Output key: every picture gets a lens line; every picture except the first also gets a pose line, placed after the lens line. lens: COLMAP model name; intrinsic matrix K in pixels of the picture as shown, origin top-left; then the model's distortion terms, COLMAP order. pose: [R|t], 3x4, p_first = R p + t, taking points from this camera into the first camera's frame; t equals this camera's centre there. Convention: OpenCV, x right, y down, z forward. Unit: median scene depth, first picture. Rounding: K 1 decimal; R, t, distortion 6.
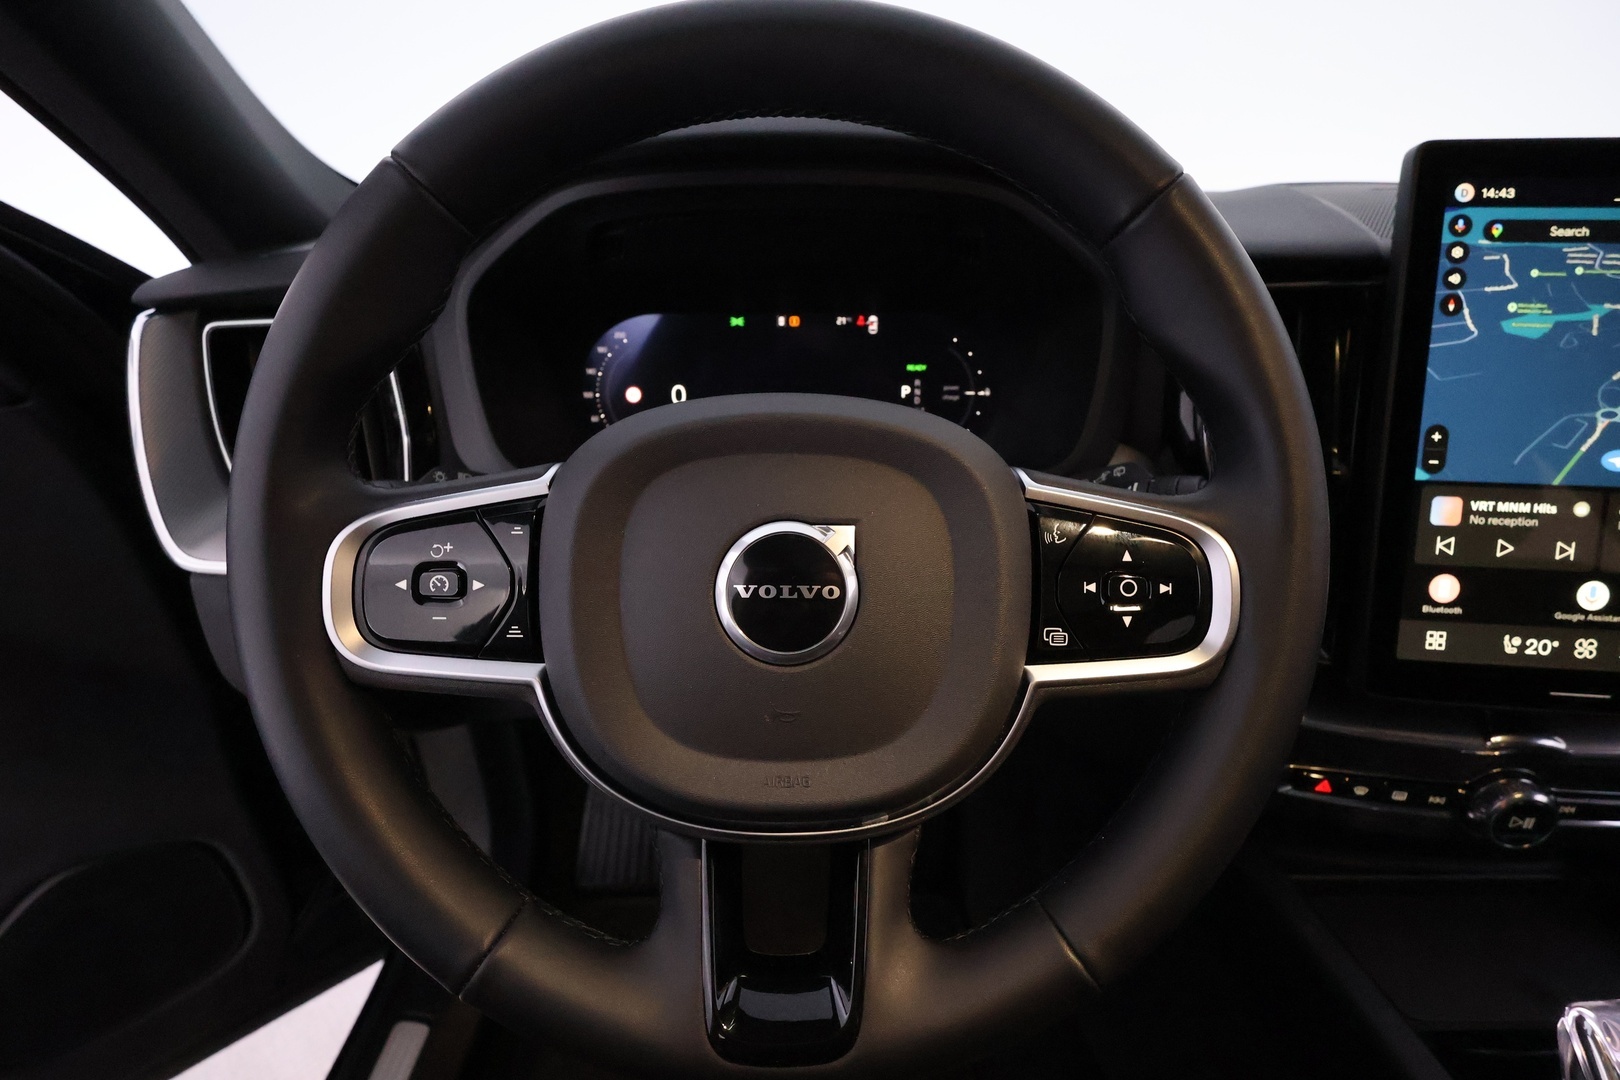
lens RADIAL K [[731.7, 0, 810.0], [0, 731.7, 540.0], [0, 0, 1]] dist [0.001926, -0.001799]
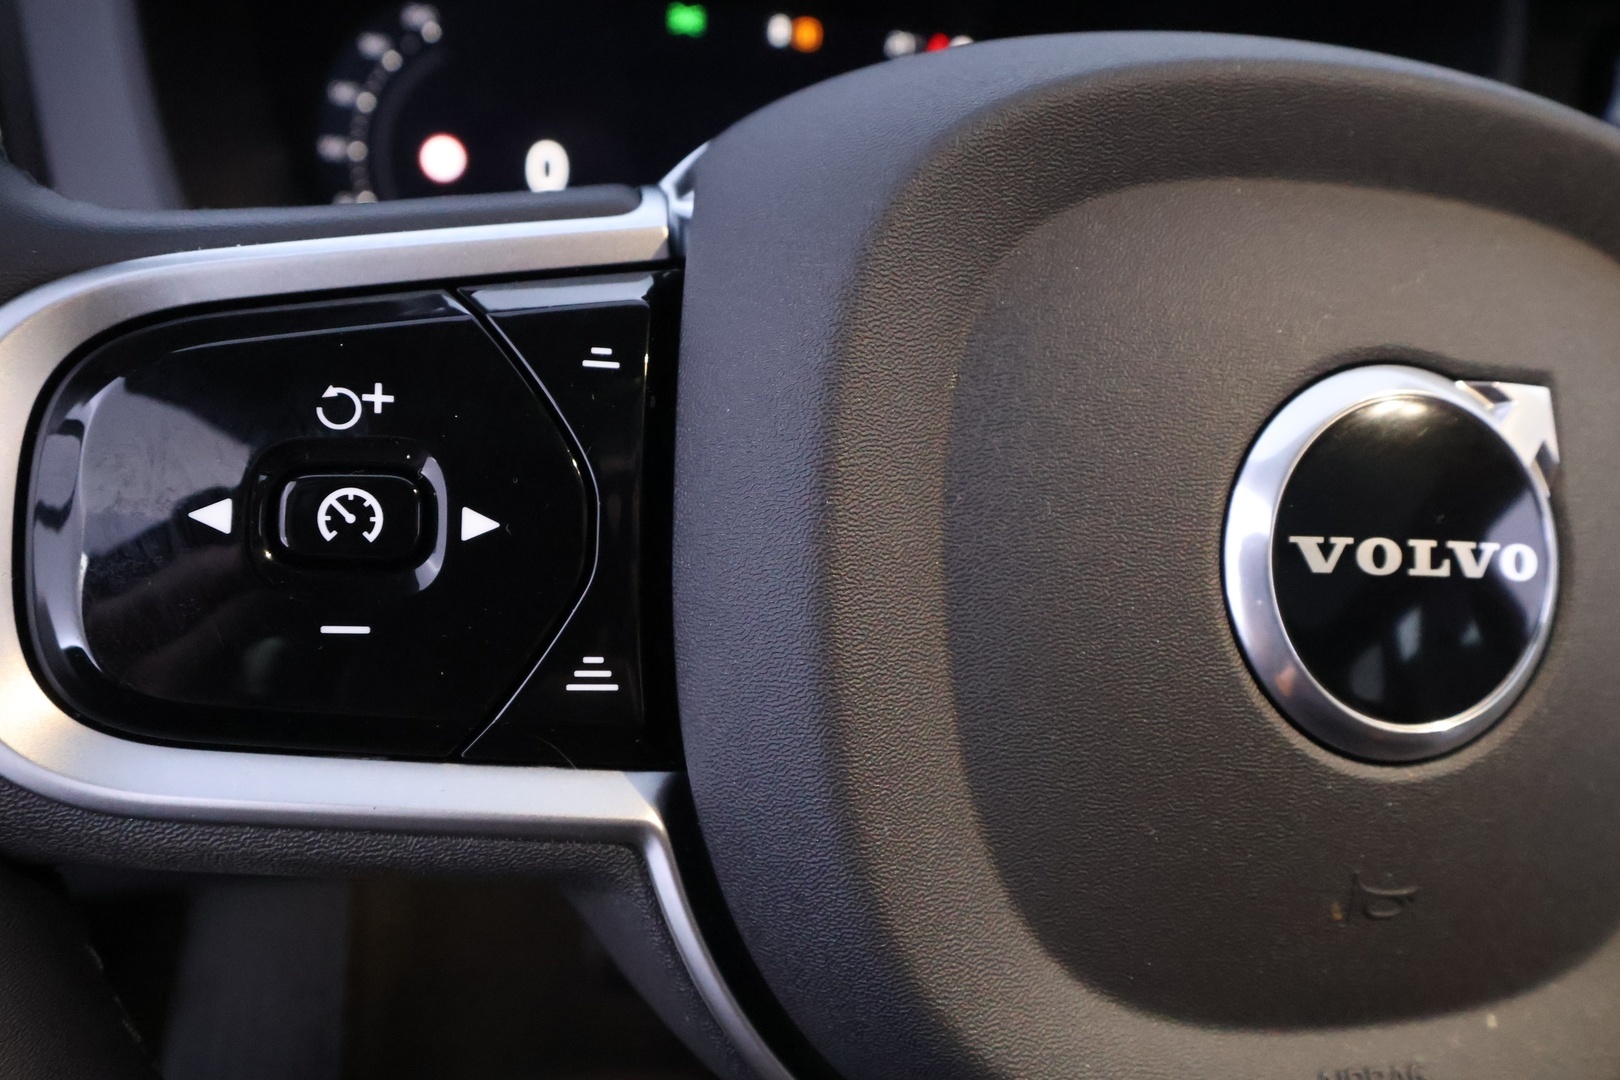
lens RADIAL K [[1260.4, 0, 800.2], [0, 1260.4, 570.0], [0, 0, 1]] dist [-0.011501, -0.002296]
pose [[0.970107, 0.018399, 0.241979, -0.319803], [-0.022375, 0.999656, 0.013693, 0.050265], [-0.241644, -0.018698, 0.970185, 0.318512]]
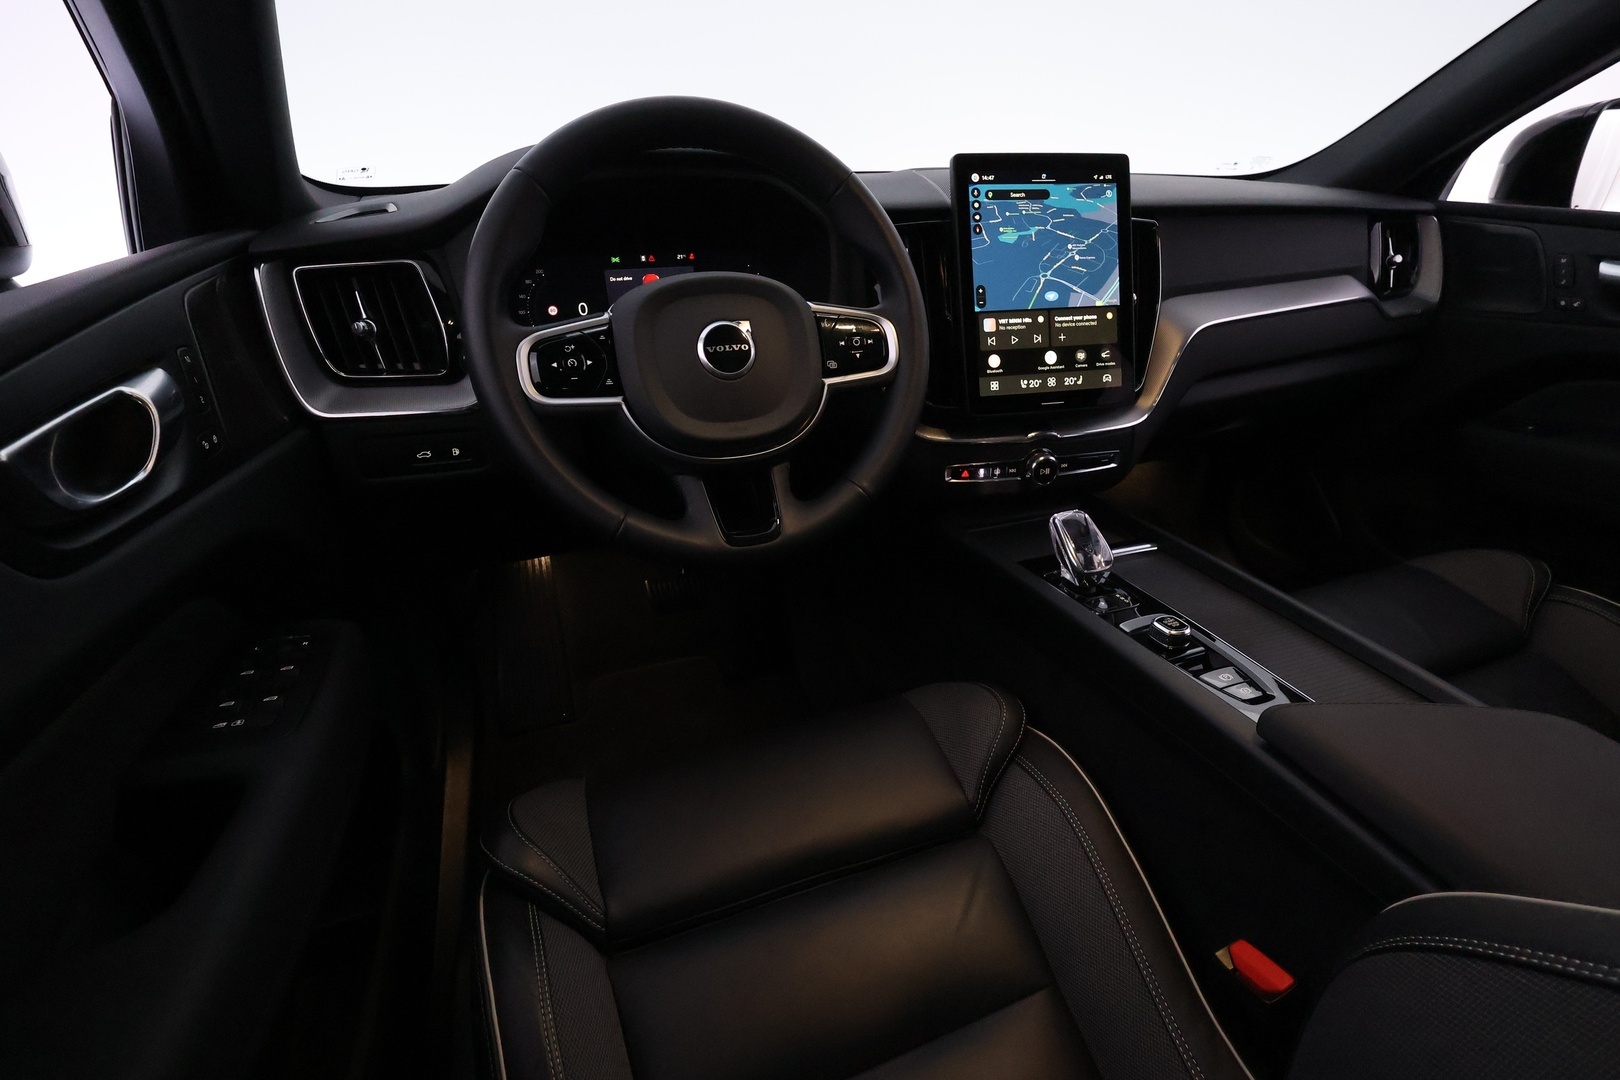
lens RADIAL K [[731.7, 0, 810.0], [0, 731.7, 540.0], [0, 0, 1]] dist [0.001926, -0.001799]
pose [[0.940919, -0.156380, 0.300361, -0.409834], [0.146273, 0.987658, 0.055997, 0.408912], [-0.305411, -0.008754, 0.952180, -0.960666]]
